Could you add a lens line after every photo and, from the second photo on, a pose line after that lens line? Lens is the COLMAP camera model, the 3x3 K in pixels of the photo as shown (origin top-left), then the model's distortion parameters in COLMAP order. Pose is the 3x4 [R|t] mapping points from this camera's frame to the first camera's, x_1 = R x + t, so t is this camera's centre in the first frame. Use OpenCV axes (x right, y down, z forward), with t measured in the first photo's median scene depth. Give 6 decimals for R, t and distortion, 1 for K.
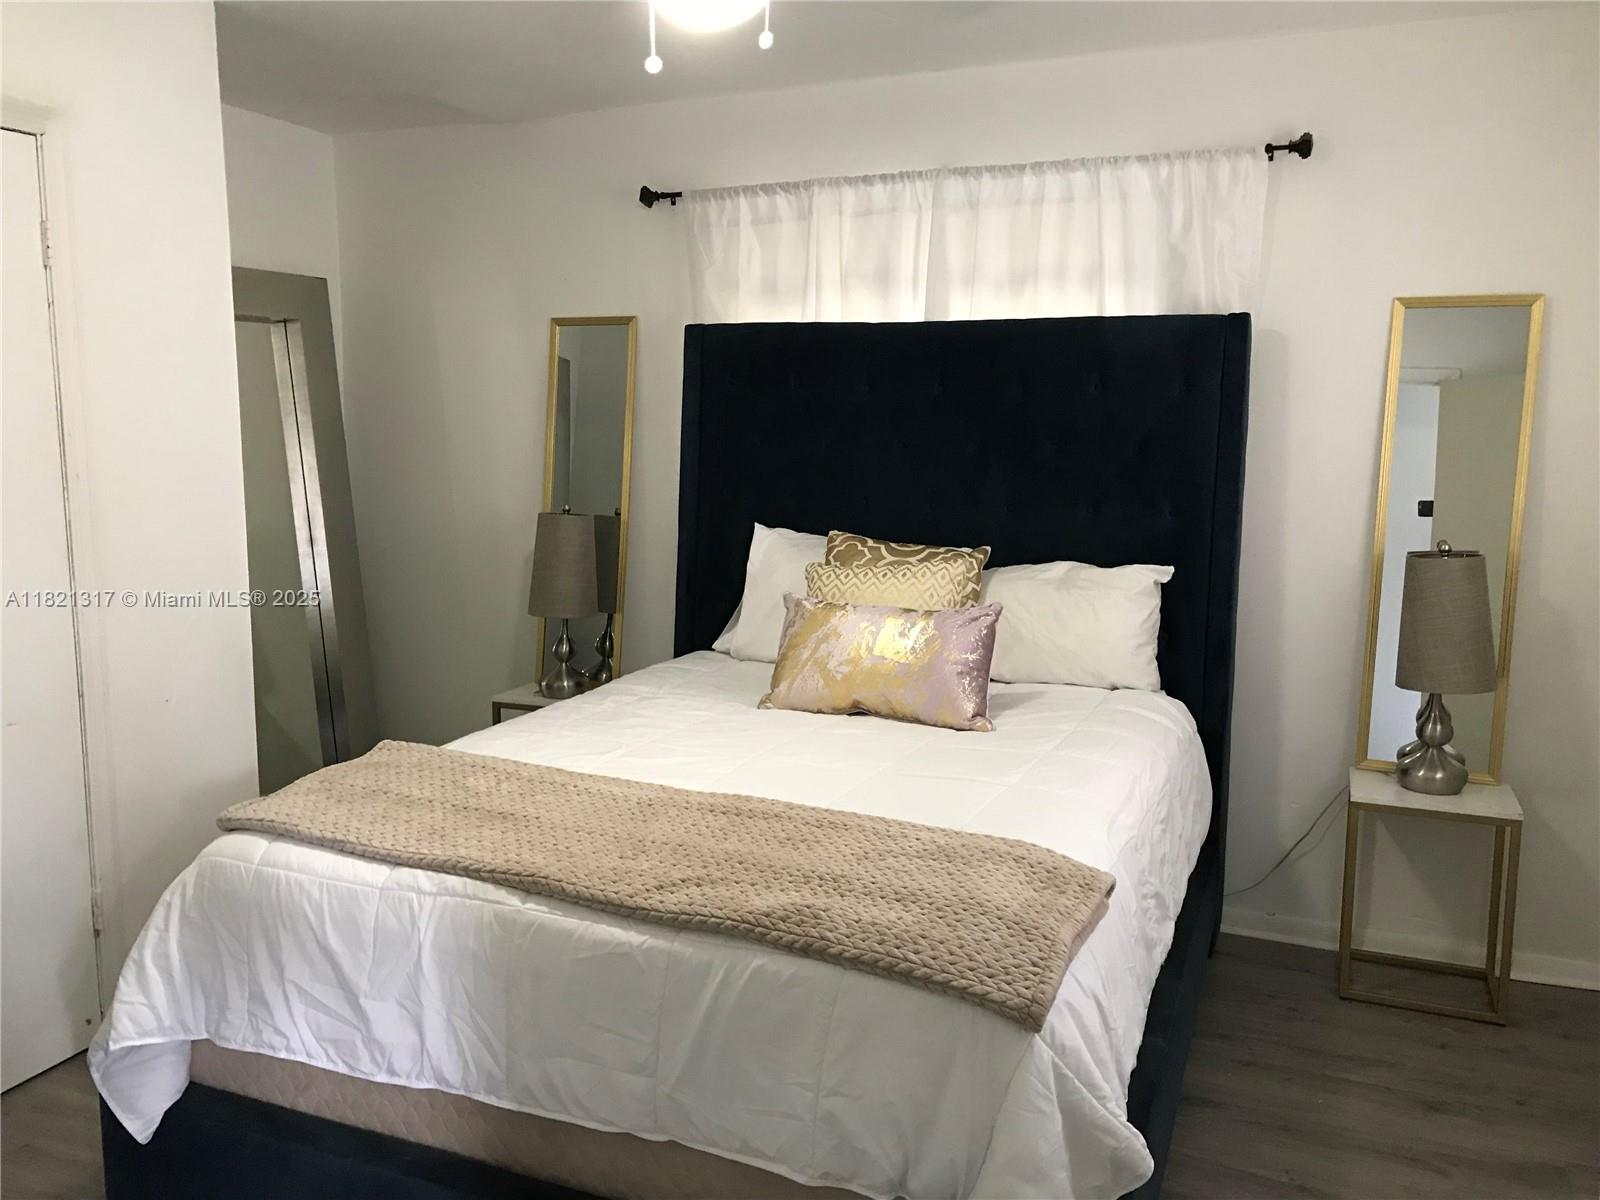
lens RADIAL K [[1203.9, 0, 800.0], [0, 1203.9, 600.0], [0, 0, 1]] dist [0.003454, -0.001878]
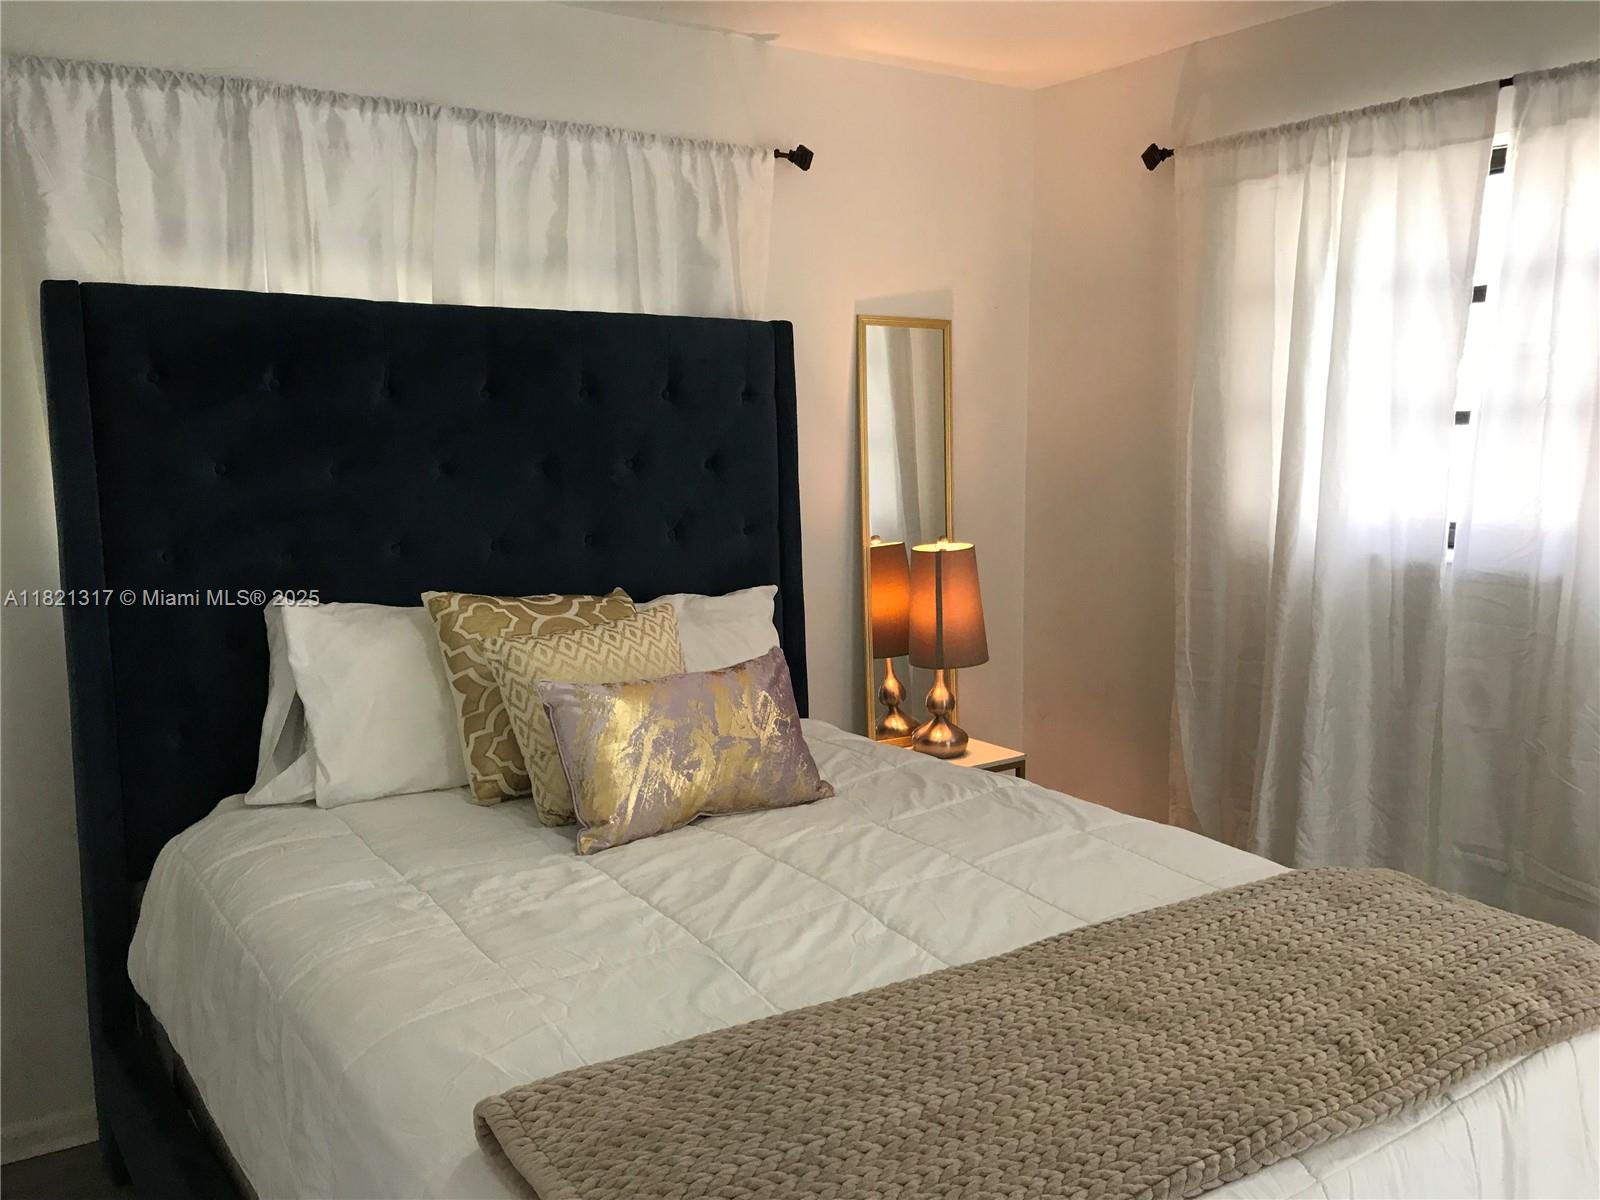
lens RADIAL K [[1316.7, 0, 795.9], [0, 1316.7, 591.4], [0, 0, 1]] dist [0.051254, -0.047683]
pose [[0.559724, -0.125781, 0.819078, -0.500400], [0.116750, 0.990524, 0.072328, -0.090599], [-0.820414, 0.055144, 0.569105, 0.365293]]
